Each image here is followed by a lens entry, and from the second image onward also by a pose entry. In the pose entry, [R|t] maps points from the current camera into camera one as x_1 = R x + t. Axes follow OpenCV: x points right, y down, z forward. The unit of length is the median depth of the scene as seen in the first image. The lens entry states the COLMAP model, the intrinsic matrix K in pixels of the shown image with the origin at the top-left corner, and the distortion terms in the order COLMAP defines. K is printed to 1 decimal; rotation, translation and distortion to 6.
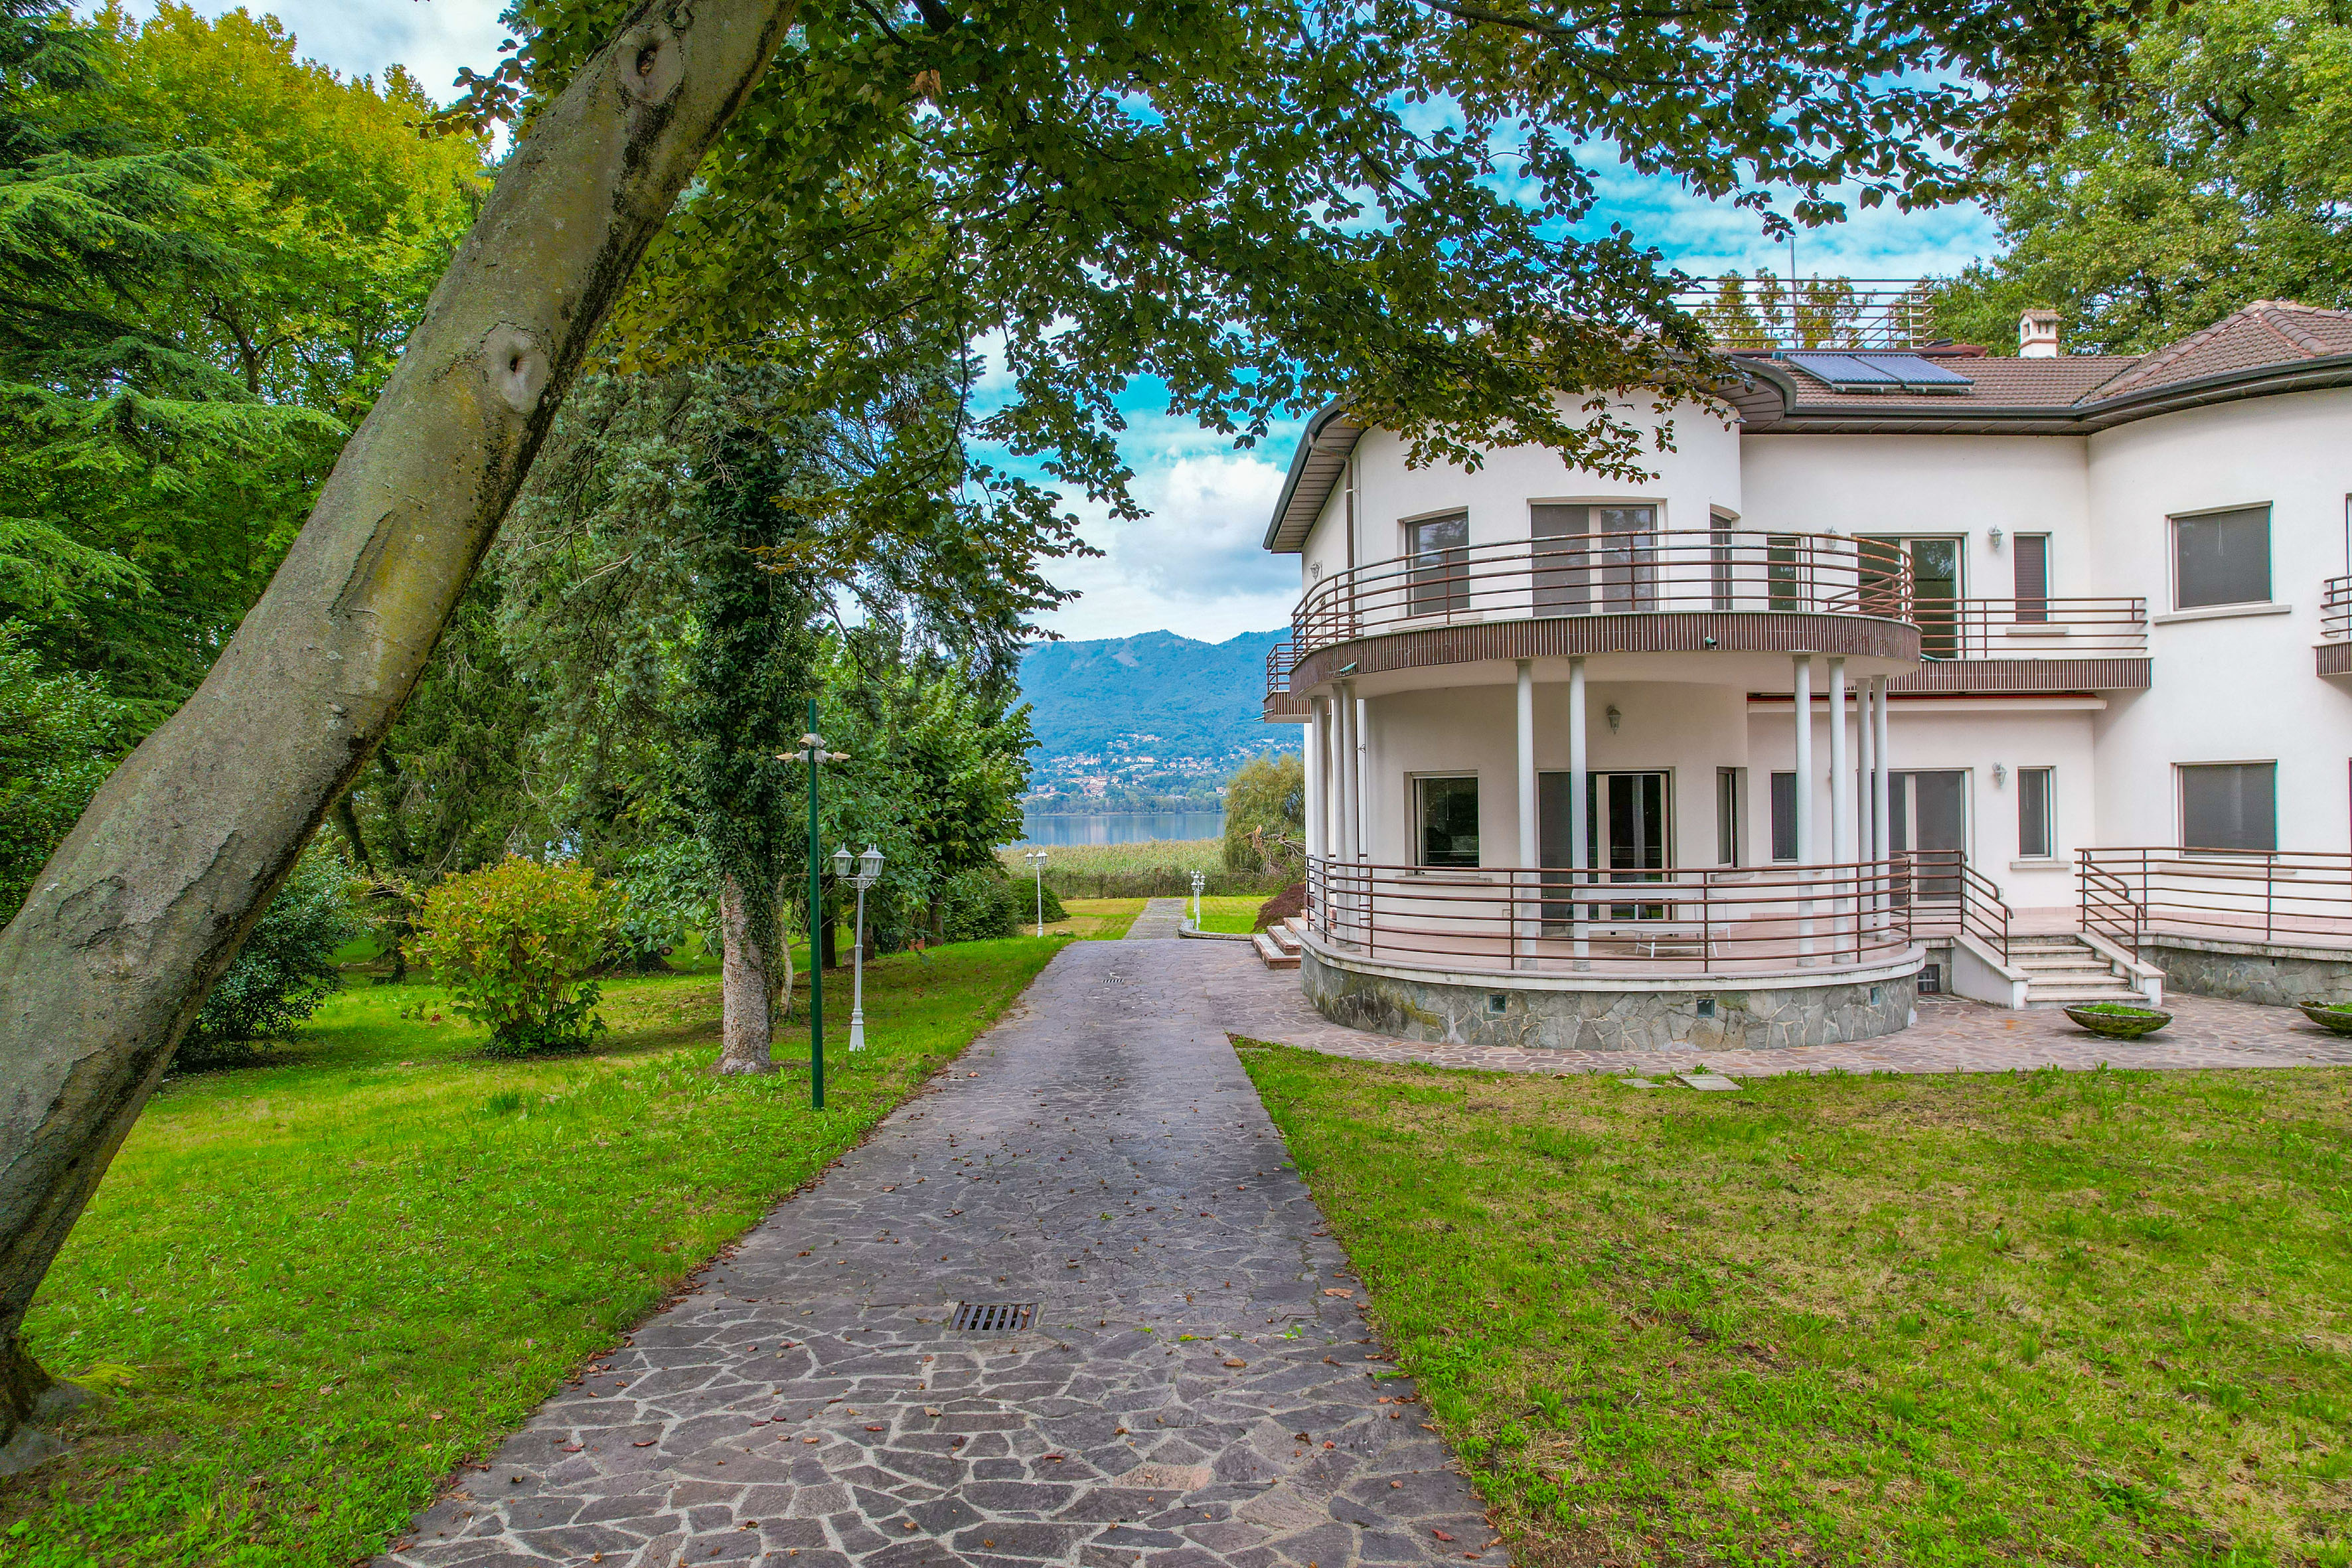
lens RADIAL K [[1501.2, 0, 1176.0], [0, 1501.2, 784.0], [0, 0, 1]] dist [-0.077740, 0.069343]
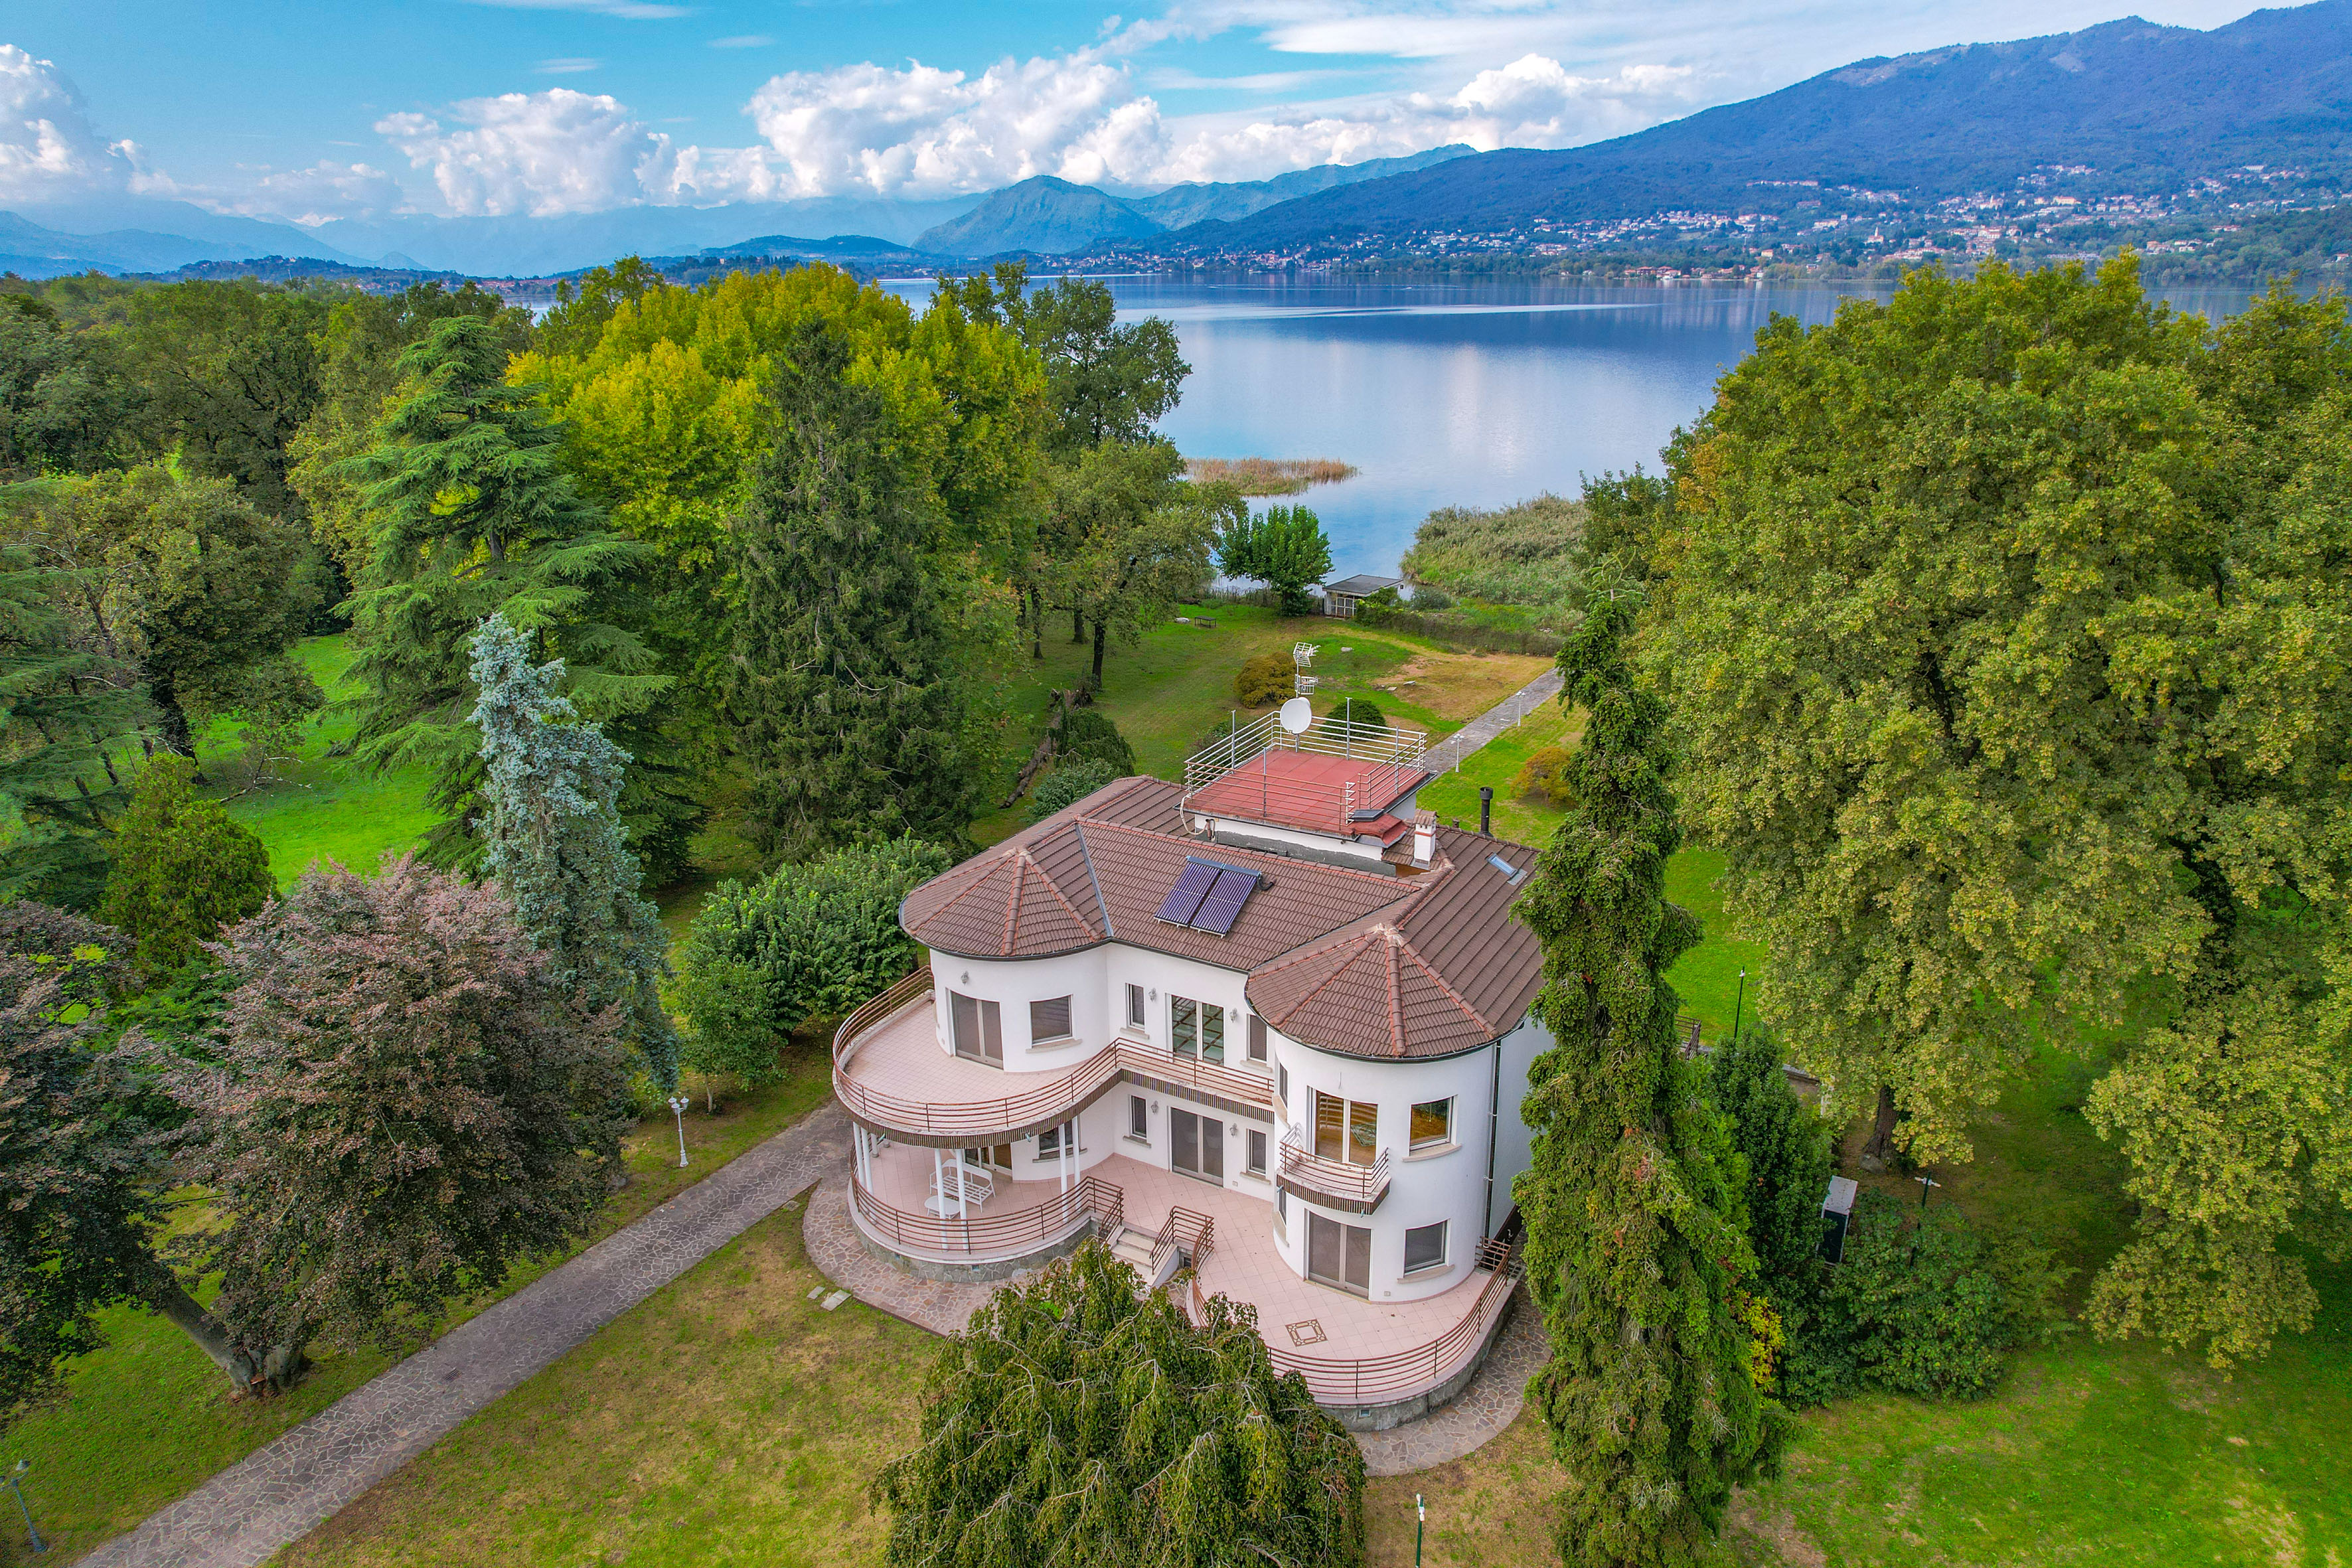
lens RADIAL K [[1502.5, 0, 1176.0], [0, 1502.5, 784.0], [0, 0, 1]] dist [-0.064337, 0.055971]
pose [[0.861403, 0.166228, -0.479951, 1.380494], [0.011576, 0.938261, 0.345736, -1.105638], [0.507790, -0.303373, 0.806296, -0.424971]]
